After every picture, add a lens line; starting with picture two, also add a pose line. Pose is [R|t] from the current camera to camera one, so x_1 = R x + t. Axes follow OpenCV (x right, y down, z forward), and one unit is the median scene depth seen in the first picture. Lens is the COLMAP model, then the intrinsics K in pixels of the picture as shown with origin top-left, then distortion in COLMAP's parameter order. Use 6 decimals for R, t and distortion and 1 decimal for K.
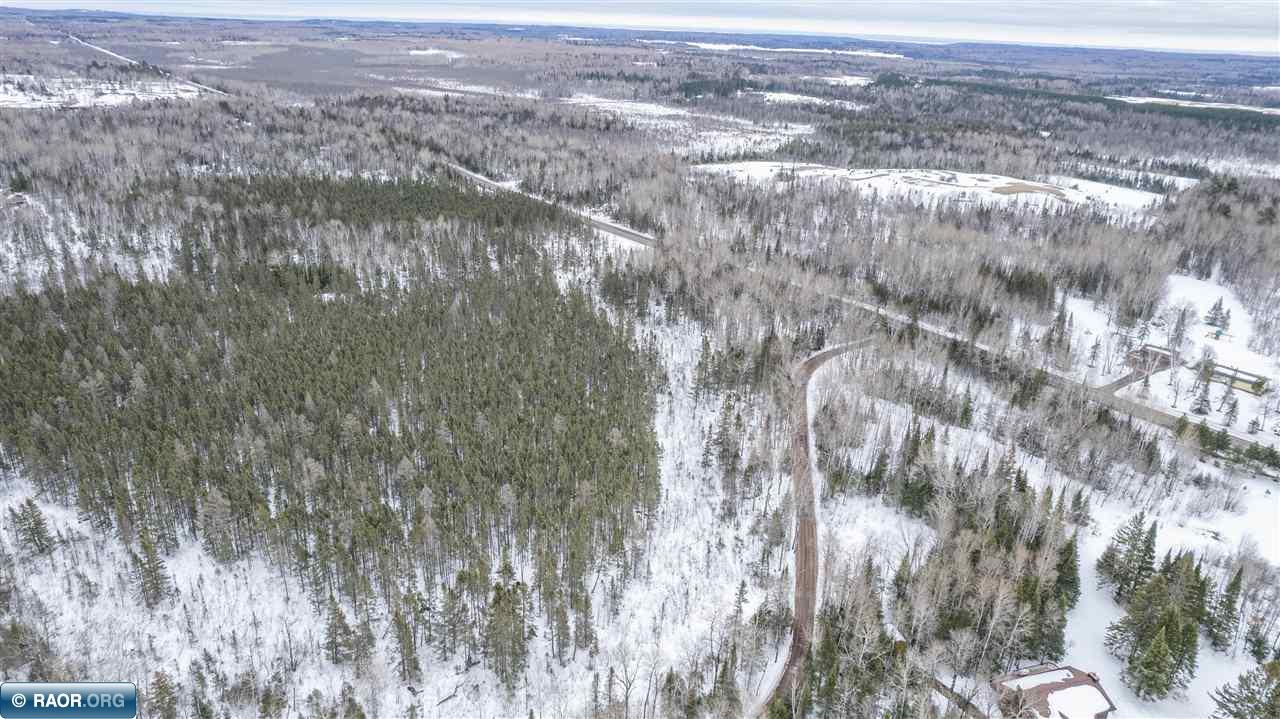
lens RADIAL K [[820.1, 0, 640.0], [0, 820.1, 359.5], [0, 0, 1]] dist [-0.075483, 0.069596]
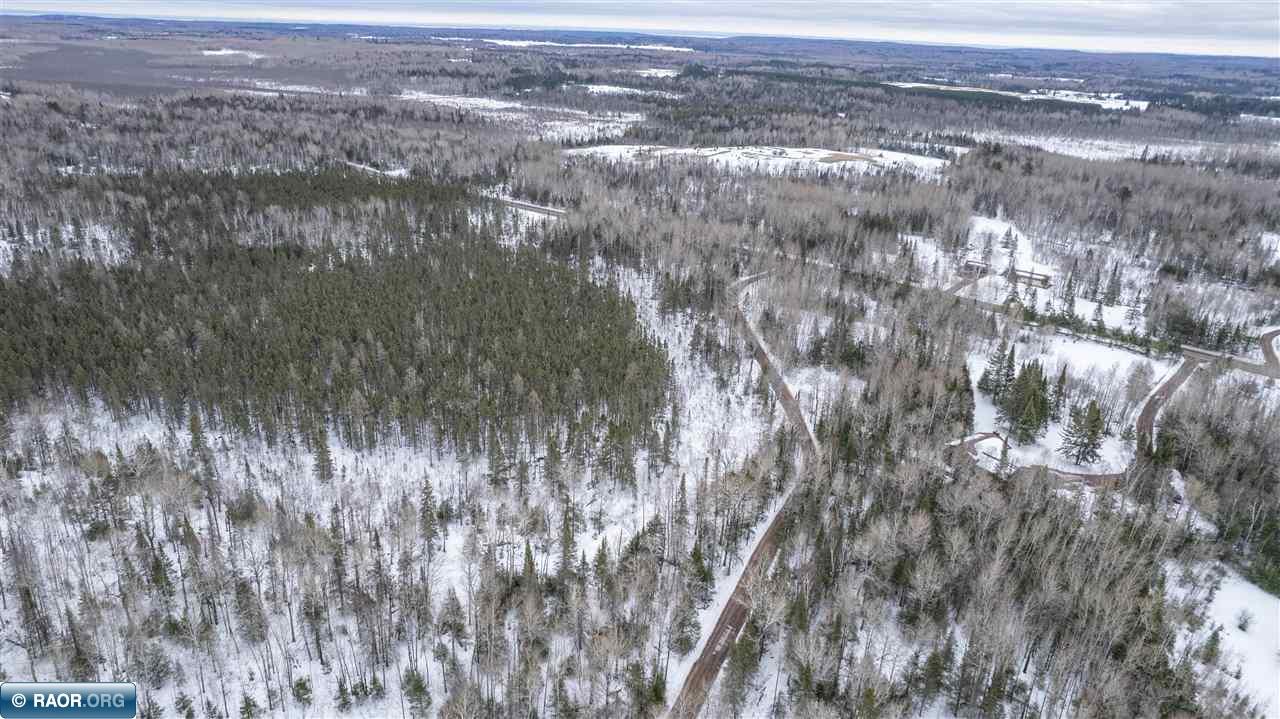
lens RADIAL K [[820.1, 0, 640.0], [0, 820.1, 359.5], [0, 0, 1]] dist [-0.075483, 0.069596]
pose [[0.970699, -0.092581, 0.221746, -0.086324], [0.091727, 0.995683, 0.014171, 0.031378], [-0.222101, 0.006584, 0.975001, -0.075127]]
